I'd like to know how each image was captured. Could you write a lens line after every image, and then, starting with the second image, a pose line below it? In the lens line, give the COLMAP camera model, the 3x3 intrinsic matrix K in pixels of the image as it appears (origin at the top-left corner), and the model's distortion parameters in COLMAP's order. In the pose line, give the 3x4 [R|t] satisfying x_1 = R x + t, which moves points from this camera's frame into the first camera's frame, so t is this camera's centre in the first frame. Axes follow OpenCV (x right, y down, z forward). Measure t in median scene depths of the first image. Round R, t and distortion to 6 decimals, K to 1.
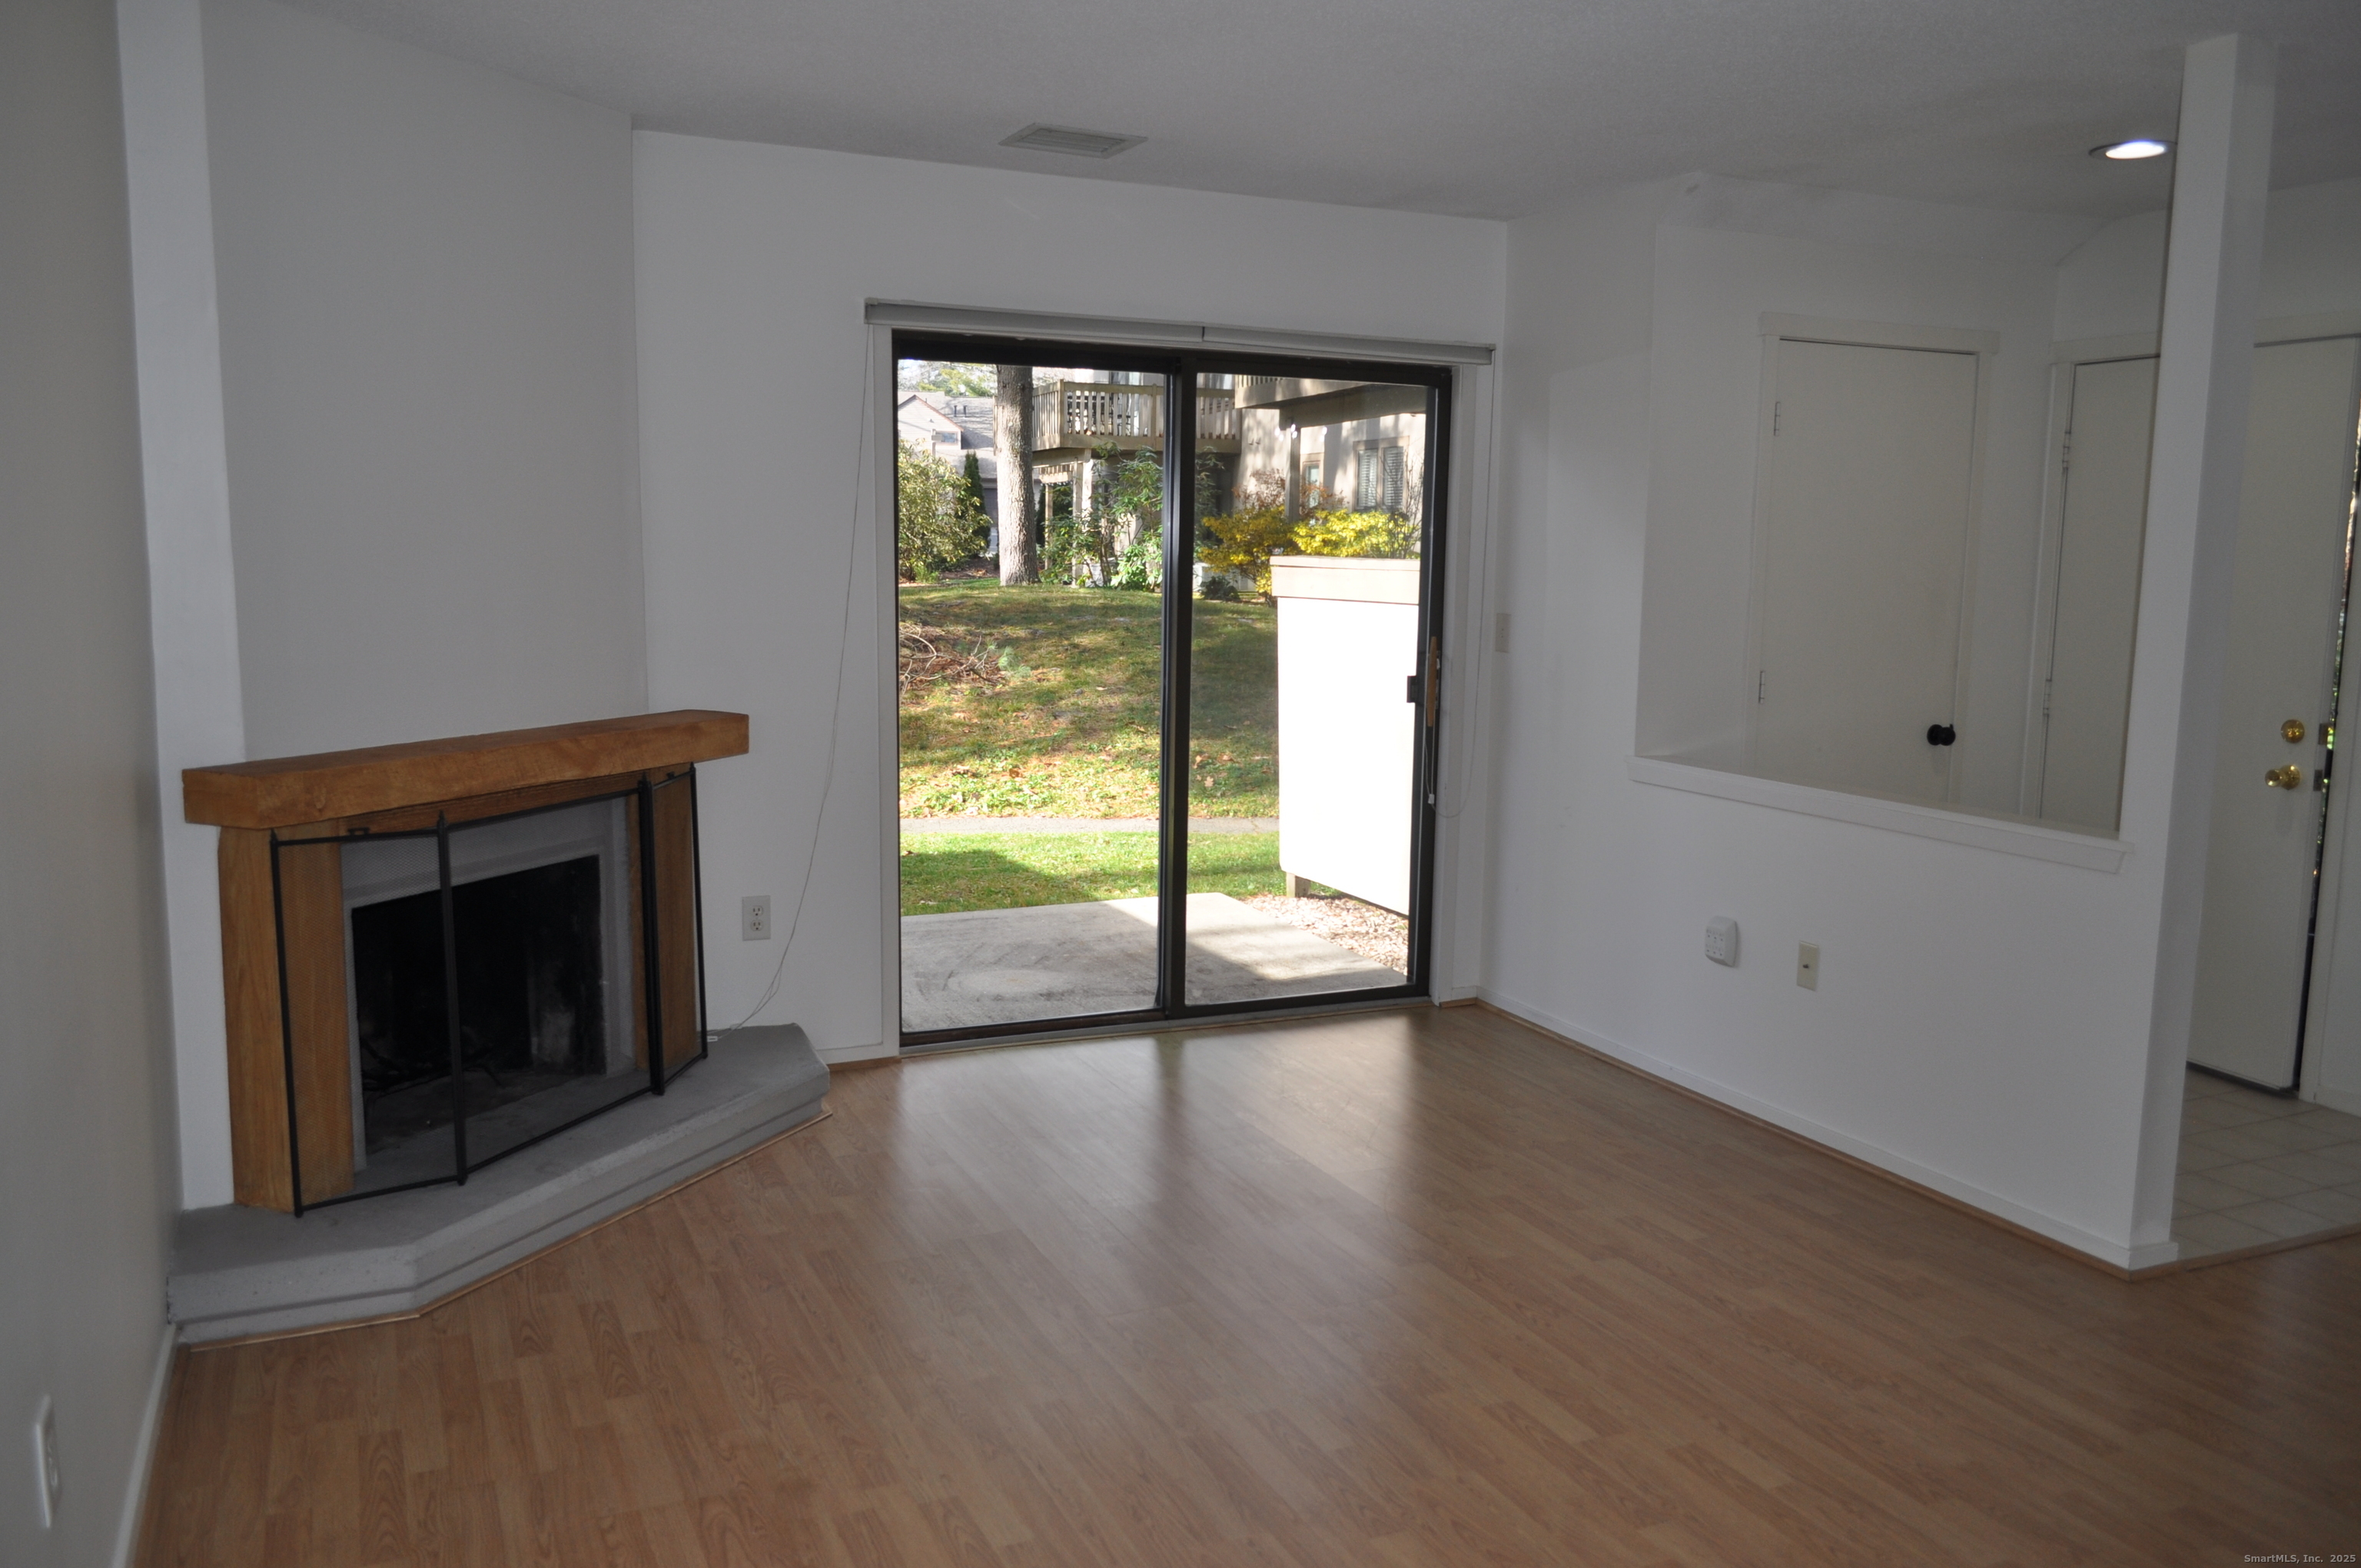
lens RADIAL K [[1830.4, 0, 1178.0], [0, 1830.4, 794.4], [0, 0, 1]] dist [-0.008552, -0.001021]
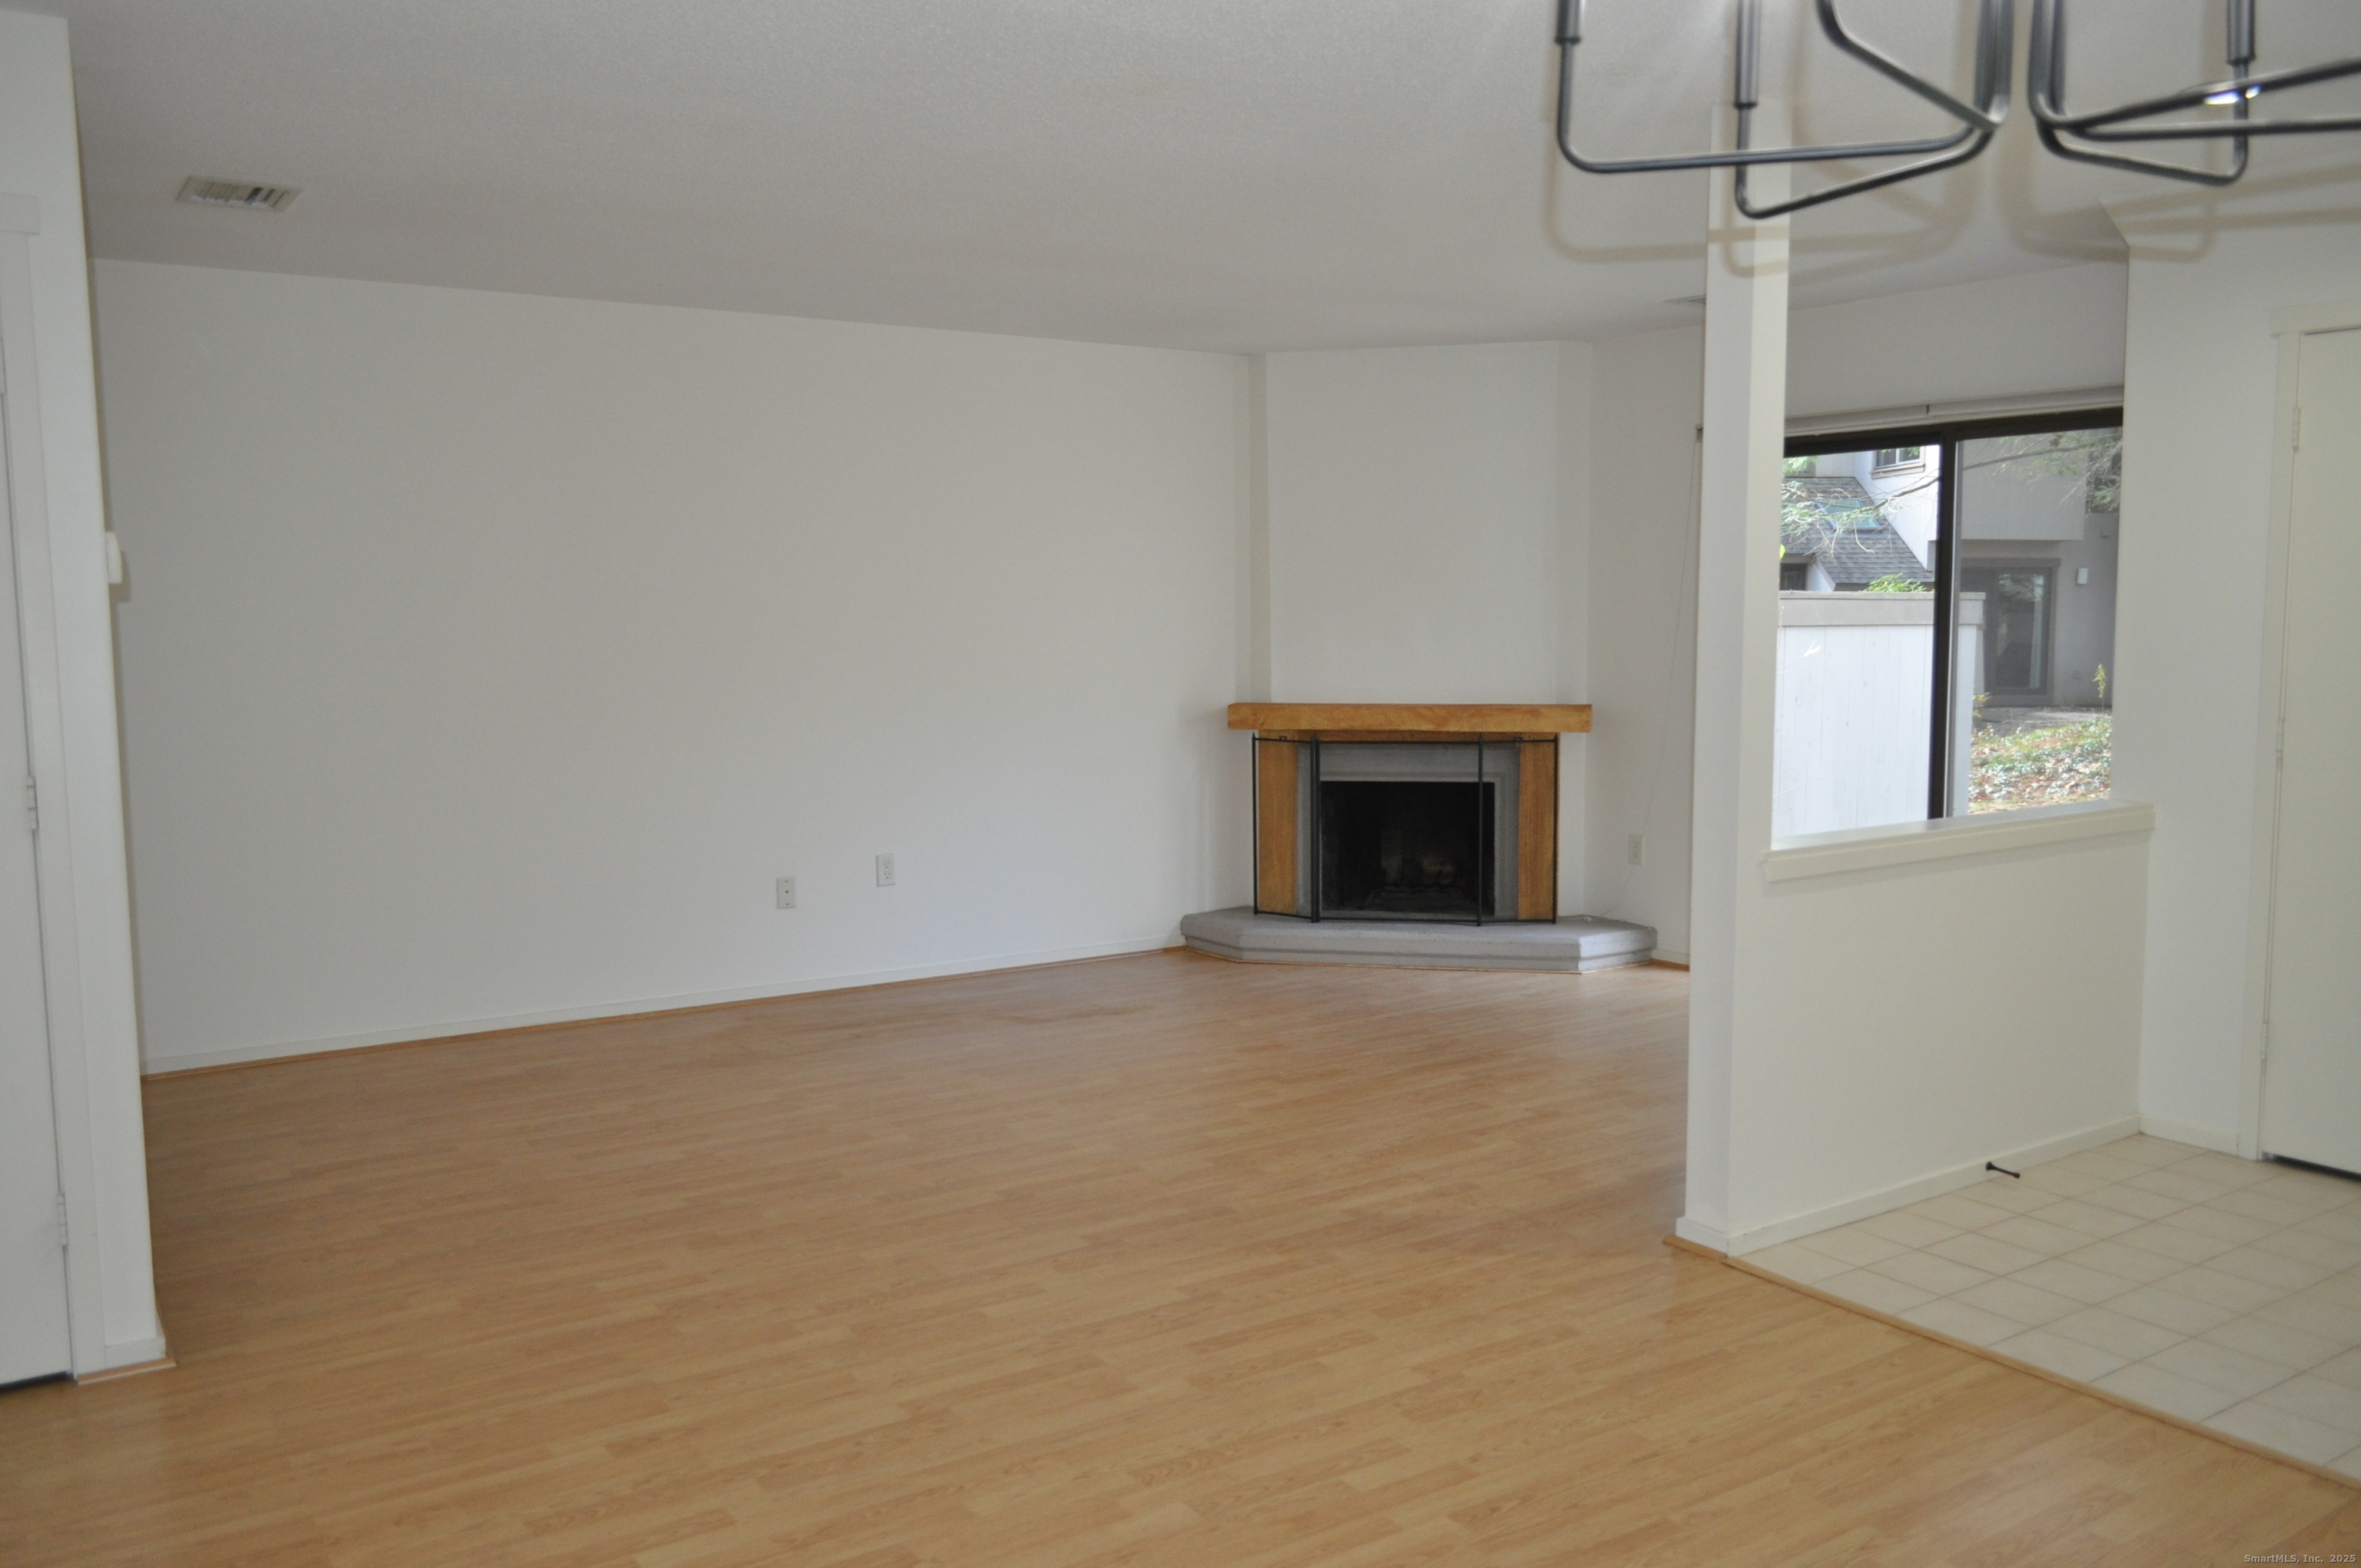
lens RADIAL K [[1830.4, 0, 1178.0], [0, 1830.4, 794.4], [0, 0, 1]] dist [-0.008552, -0.001021]
pose [[0.148759, 0.098208, -0.983985, 1.335935], [-0.099298, 0.991510, 0.083947, -0.068243], [0.983875, 0.085220, 0.157248, 0.423232]]
